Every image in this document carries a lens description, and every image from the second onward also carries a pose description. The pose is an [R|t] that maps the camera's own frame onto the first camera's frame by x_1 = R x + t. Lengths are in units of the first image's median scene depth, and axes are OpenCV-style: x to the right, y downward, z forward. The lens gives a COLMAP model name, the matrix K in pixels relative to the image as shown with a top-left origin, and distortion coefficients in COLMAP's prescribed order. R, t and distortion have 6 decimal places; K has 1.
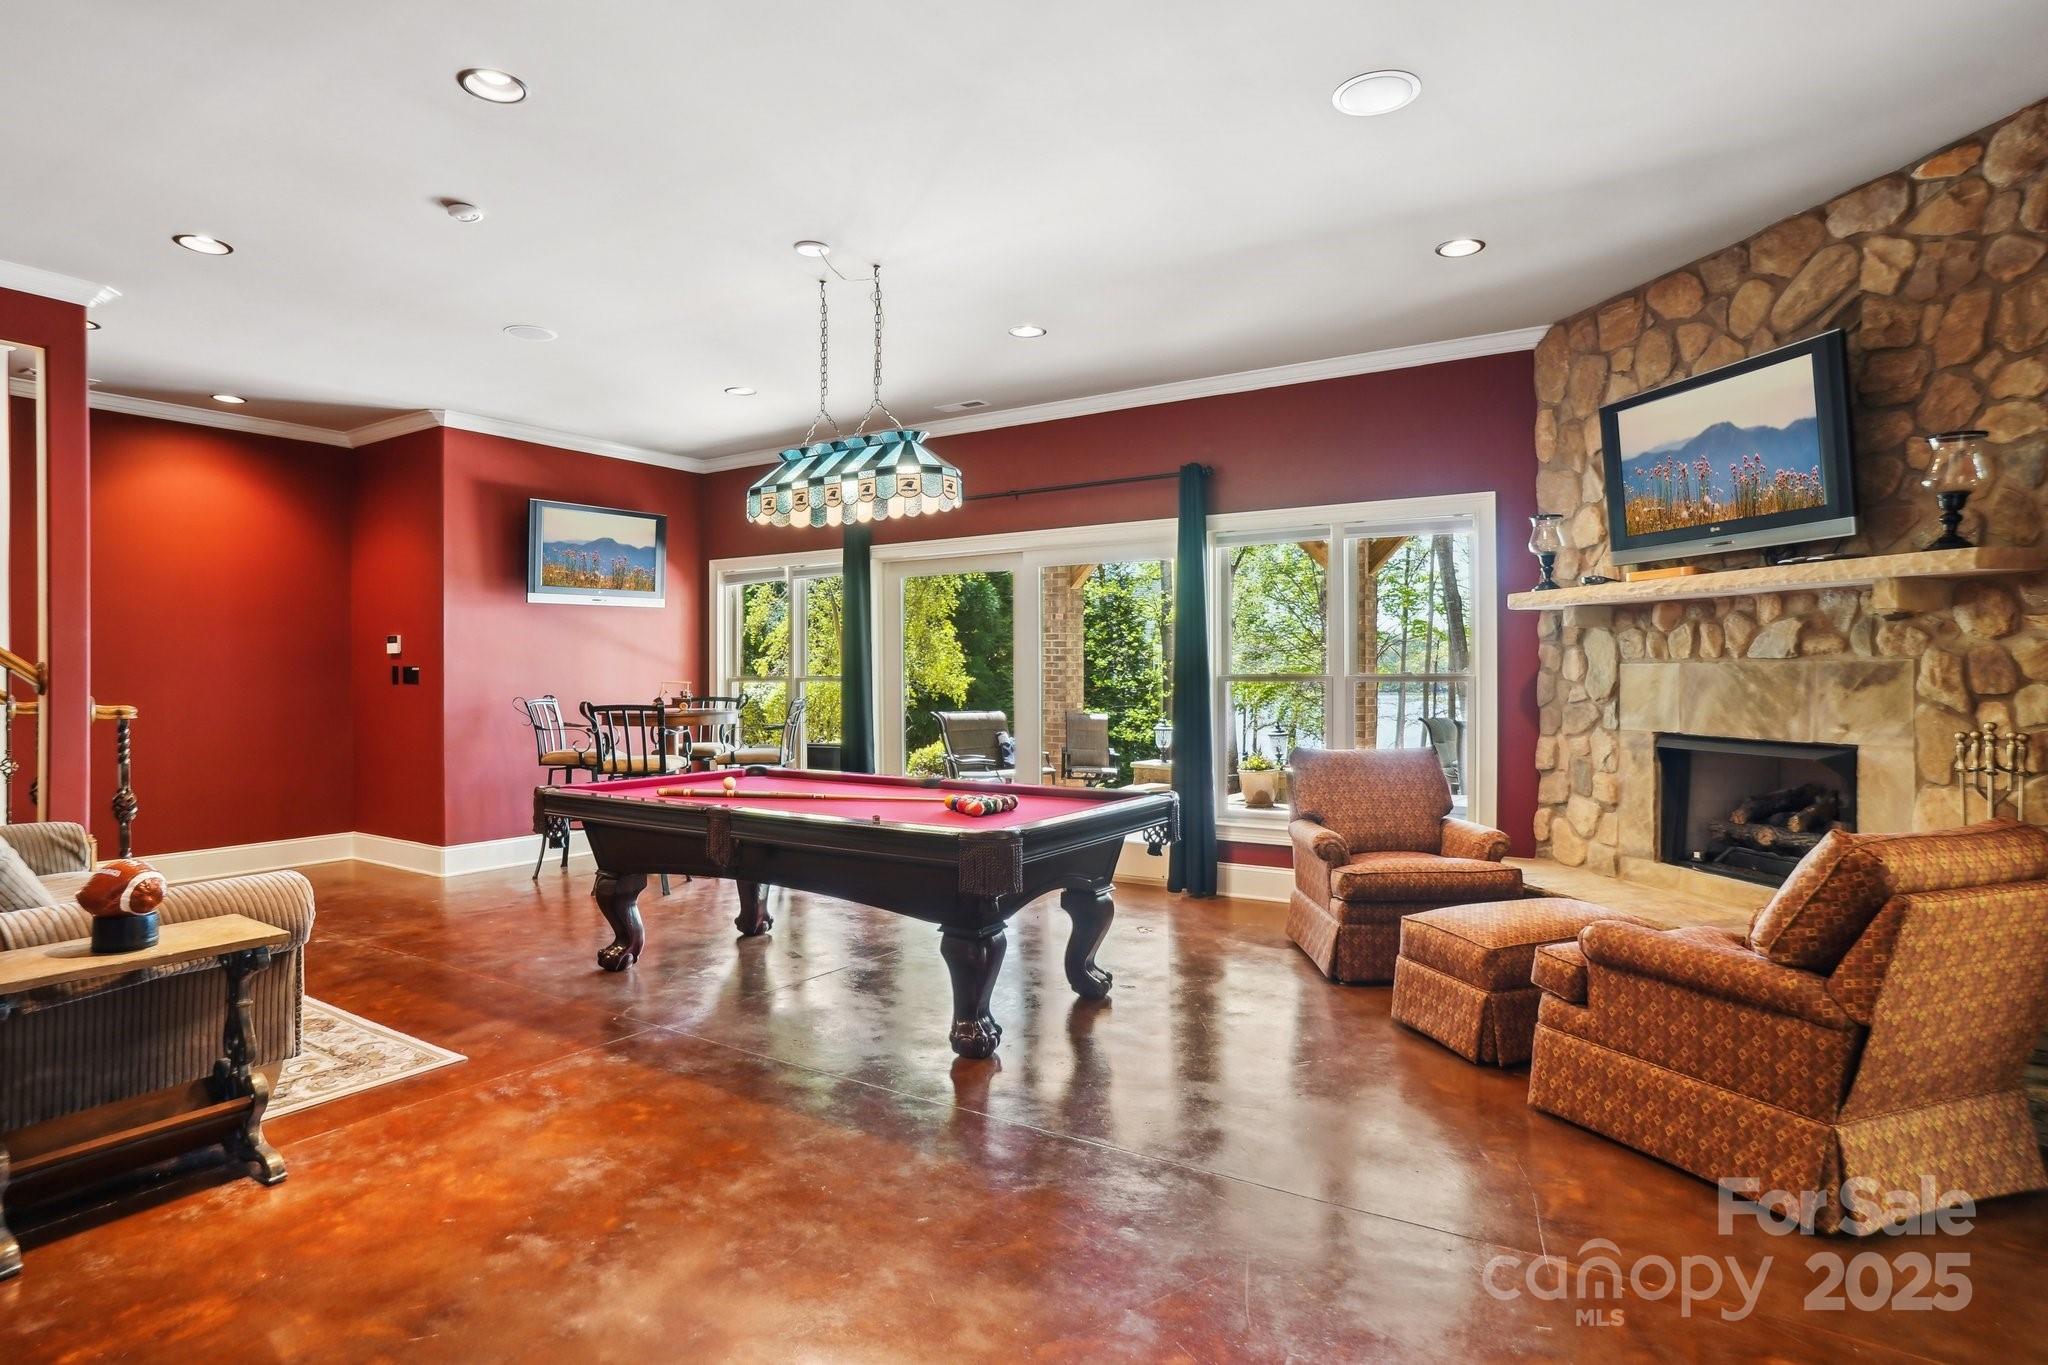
lens RADIAL K [[1085.4, 0, 1035.5], [0, 1085.4, 686.1], [0, 0, 1]] dist [-0.085719, 0.048407]
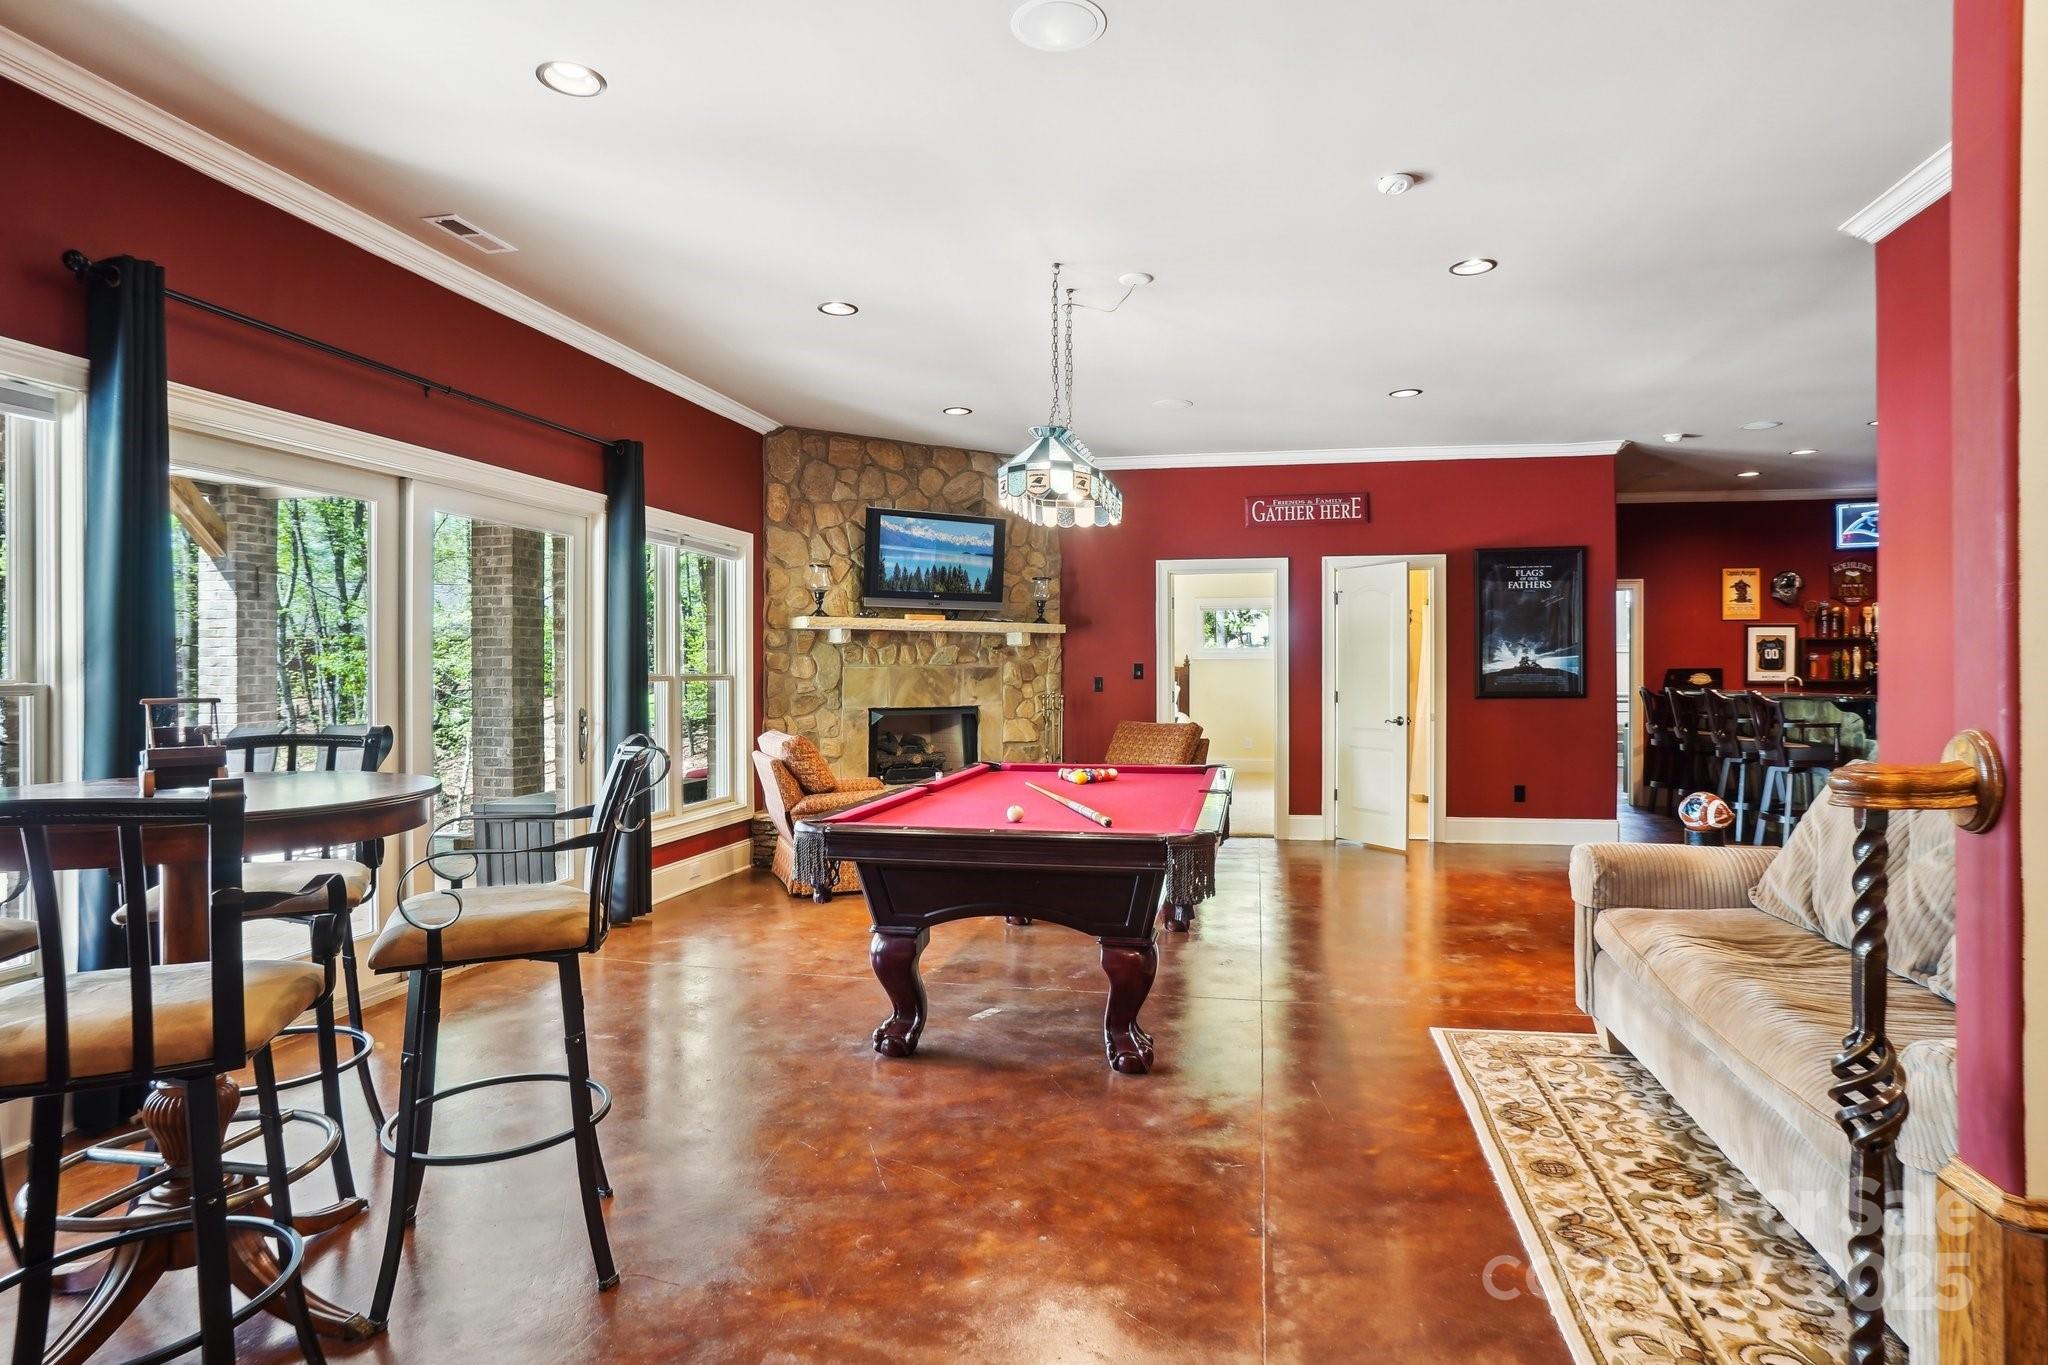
lens RADIAL K [[1059.7, 0, 1024.0], [0, 1059.7, 682.5], [0, 0, 1]] dist [-0.078055, 0.000138]
pose [[-0.337985, -0.001299, 0.941151, -1.231256], [0.015181, 0.999861, 0.006832, -0.004985], [-0.941029, 0.016597, -0.337918, 1.543555]]
